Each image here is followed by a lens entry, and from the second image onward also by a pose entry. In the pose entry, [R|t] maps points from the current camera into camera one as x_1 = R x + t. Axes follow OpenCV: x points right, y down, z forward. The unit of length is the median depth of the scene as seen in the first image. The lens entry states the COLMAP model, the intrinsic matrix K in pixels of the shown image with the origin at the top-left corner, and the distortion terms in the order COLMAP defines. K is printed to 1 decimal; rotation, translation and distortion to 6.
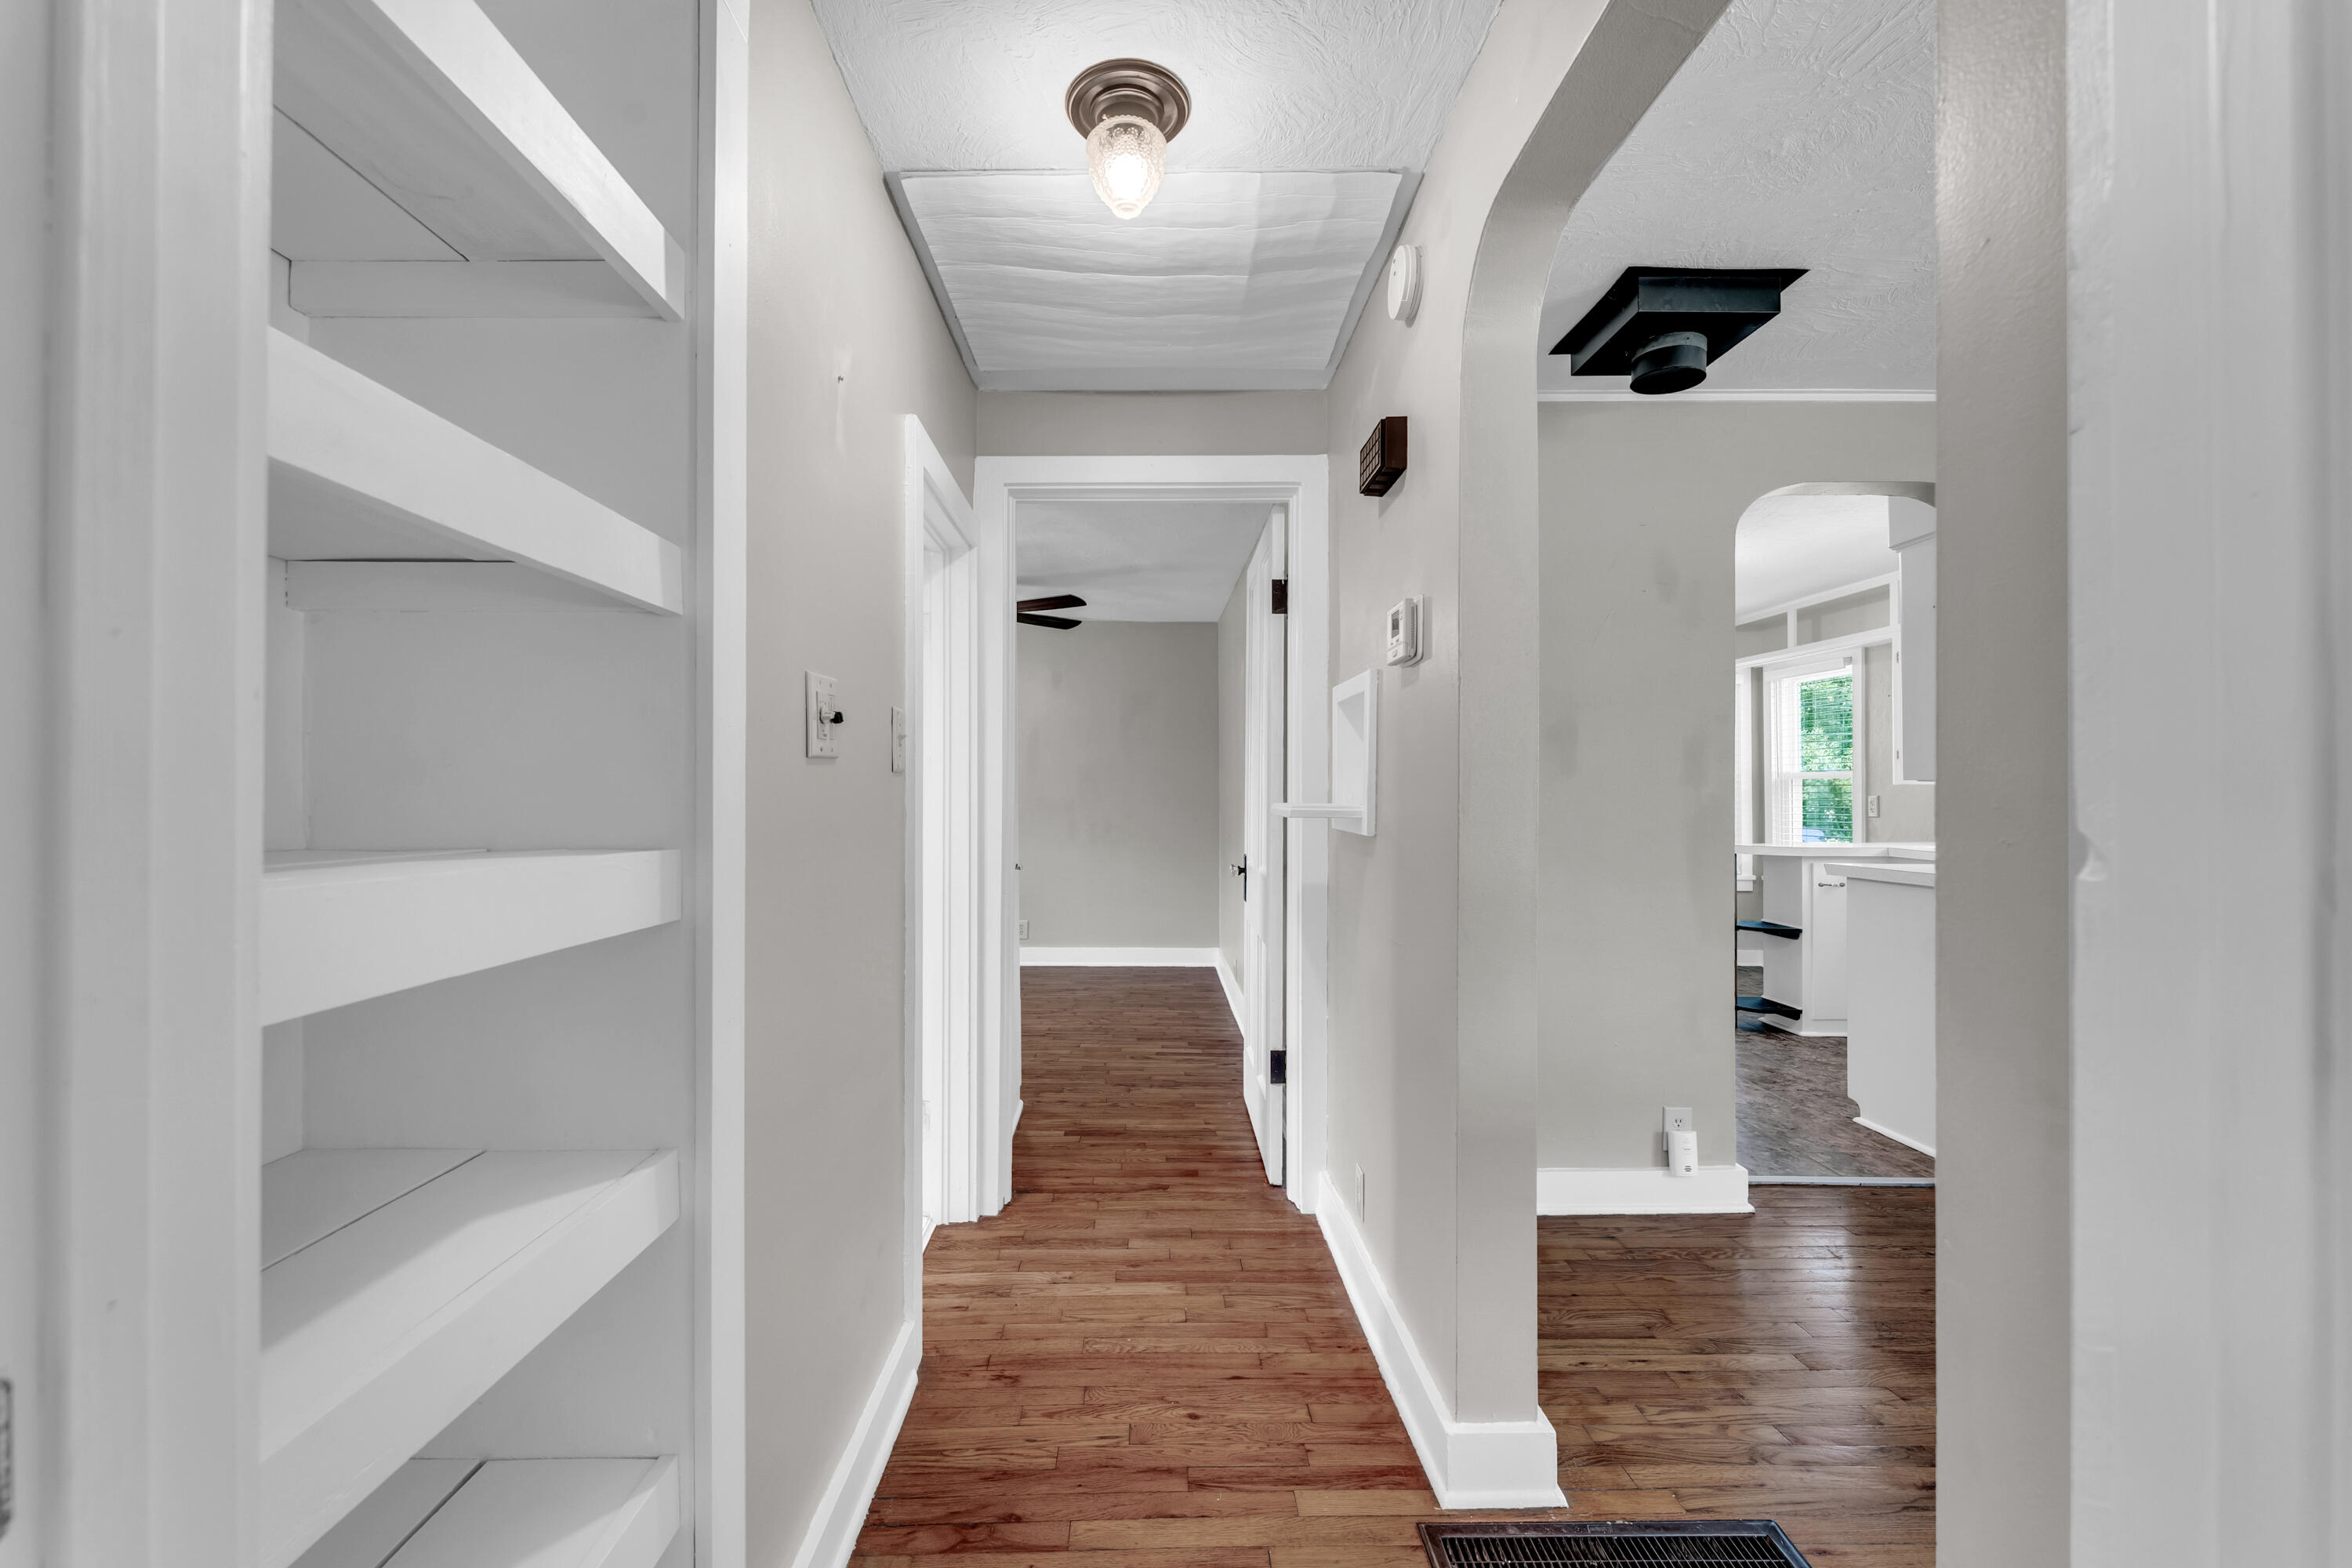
lens RADIAL K [[960.8, 0, 1152.2], [0, 960.8, 782.3], [0, 0, 1]] dist [0.002734, 0.000137]
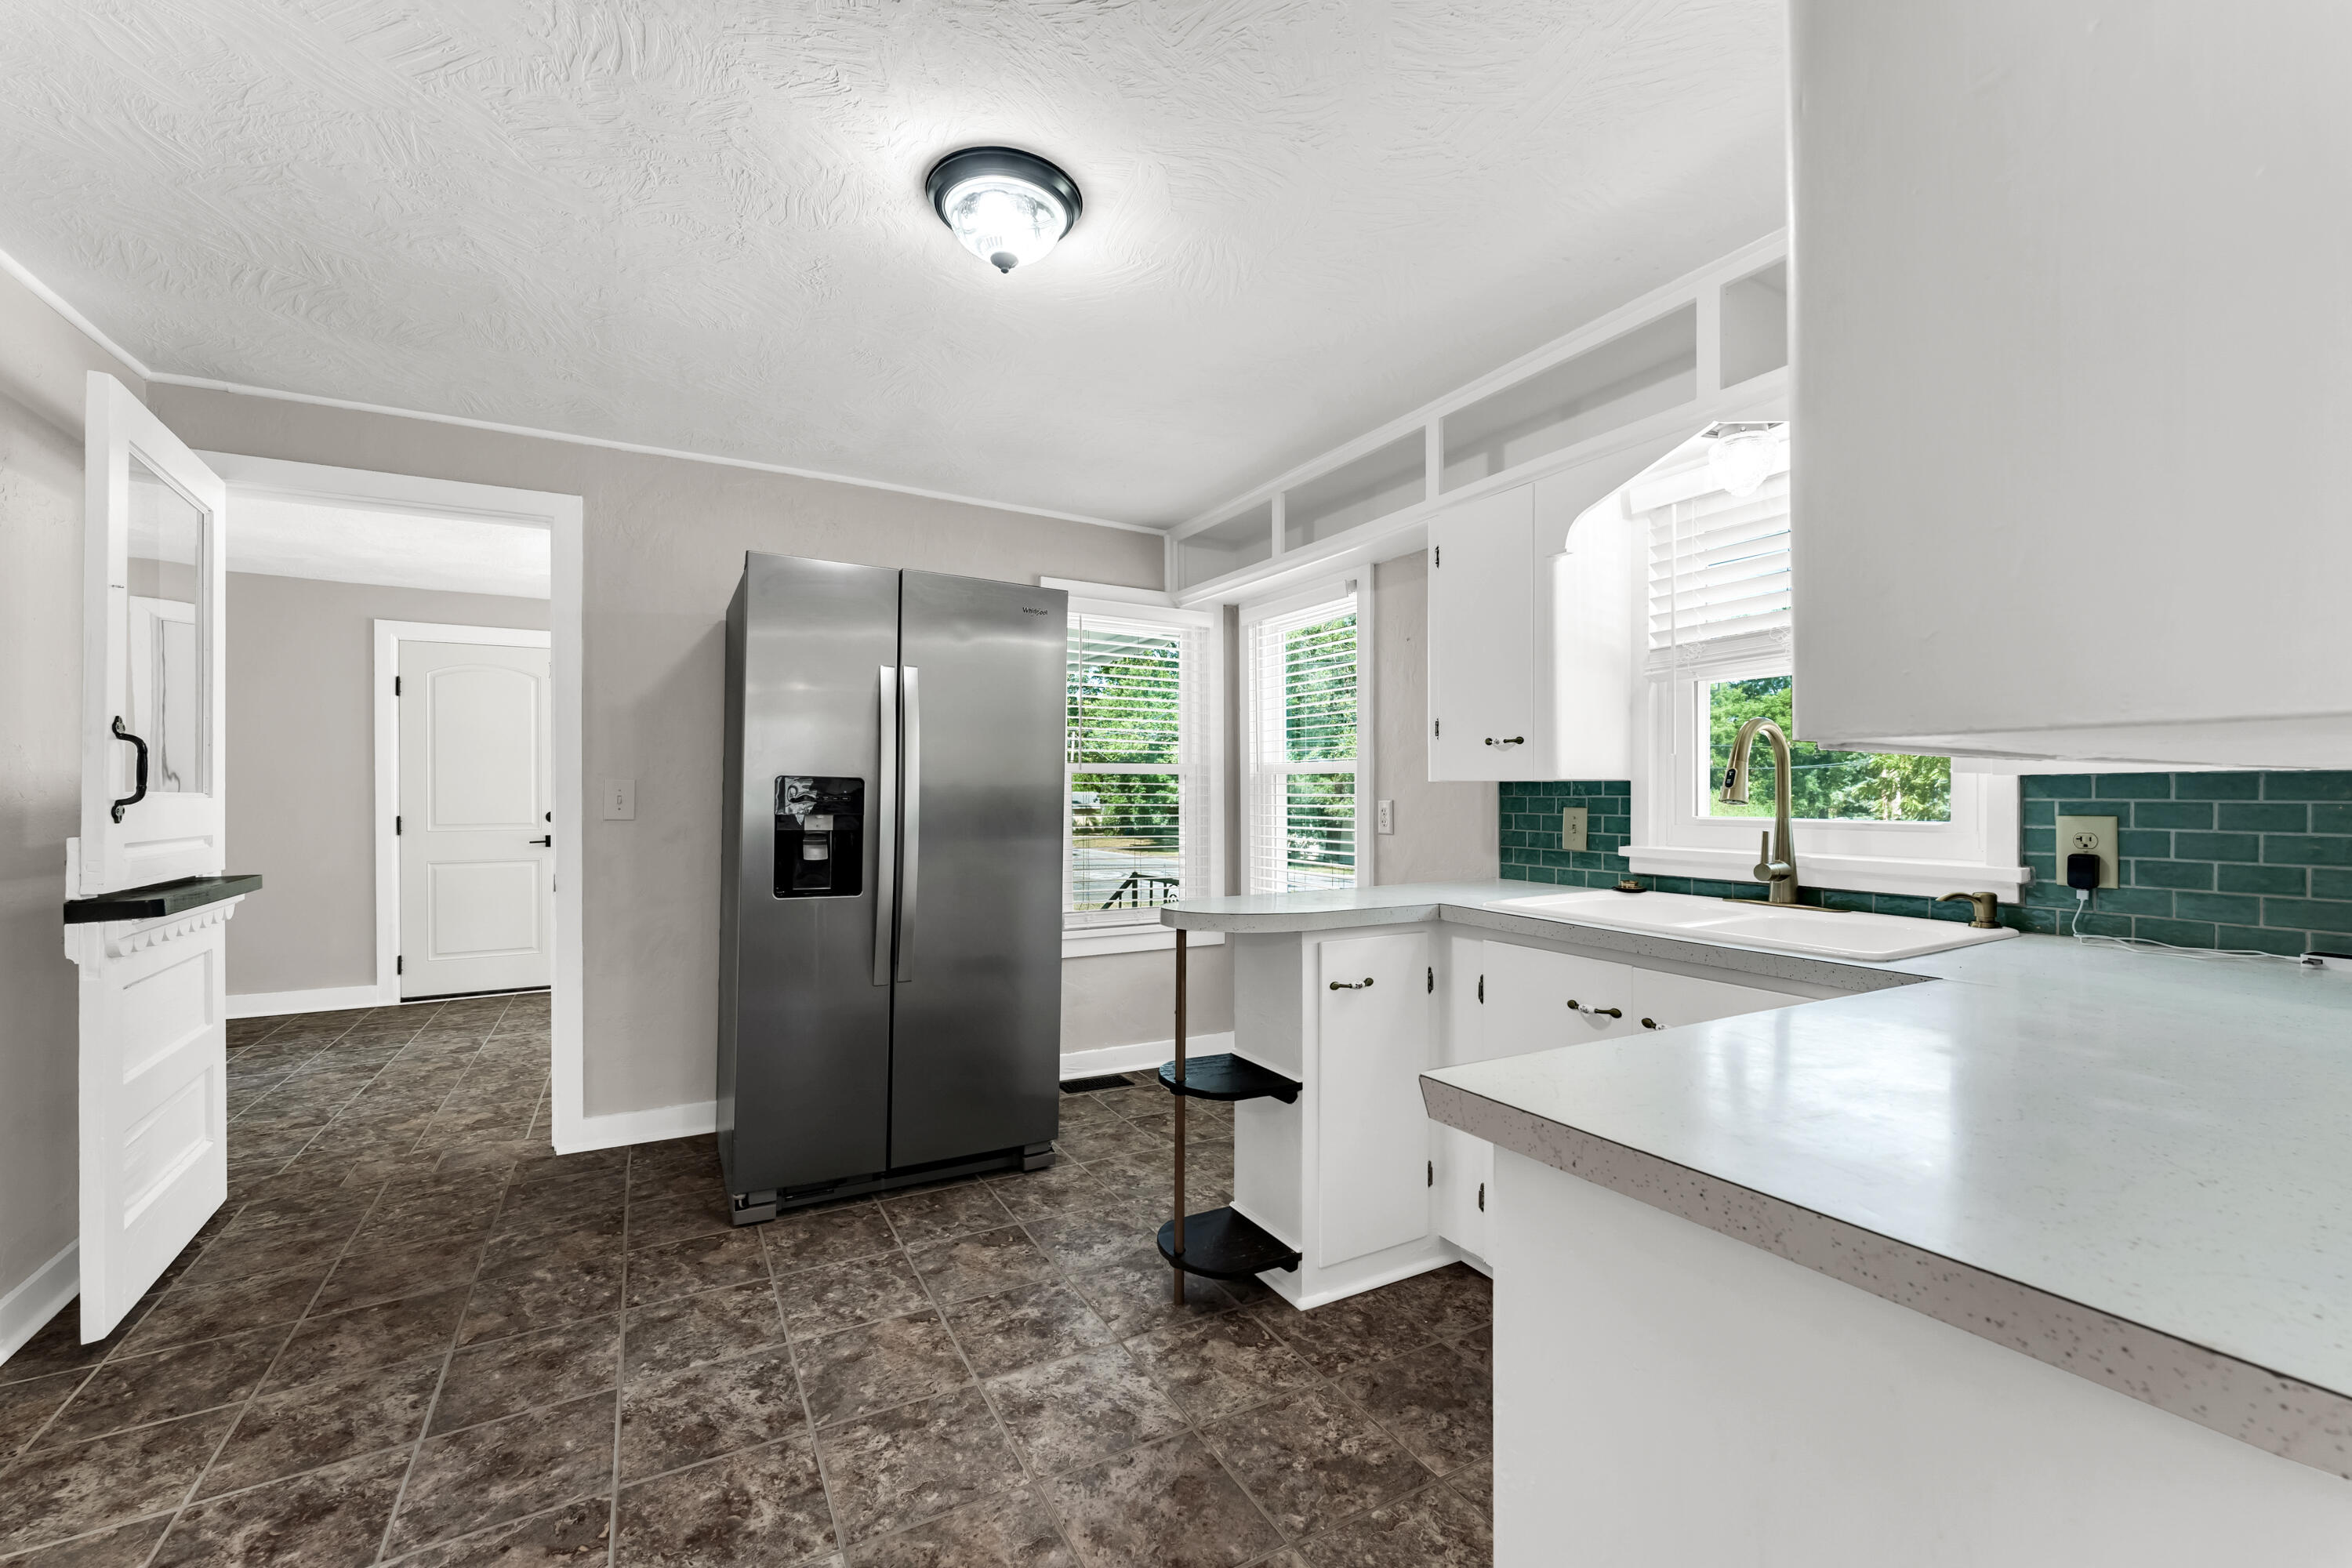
lens RADIAL K [[960.8, 0, 1181.7], [0, 960.8, 793.7], [0, 0, 1]] dist [0.002734, 0.000137]
pose [[0.878551, 0.002026, 0.477645, 0.330906], [-0.000546, 0.999995, -0.003238, 0.011741], [-0.477649, 0.002584, 0.878547, 0.509204]]
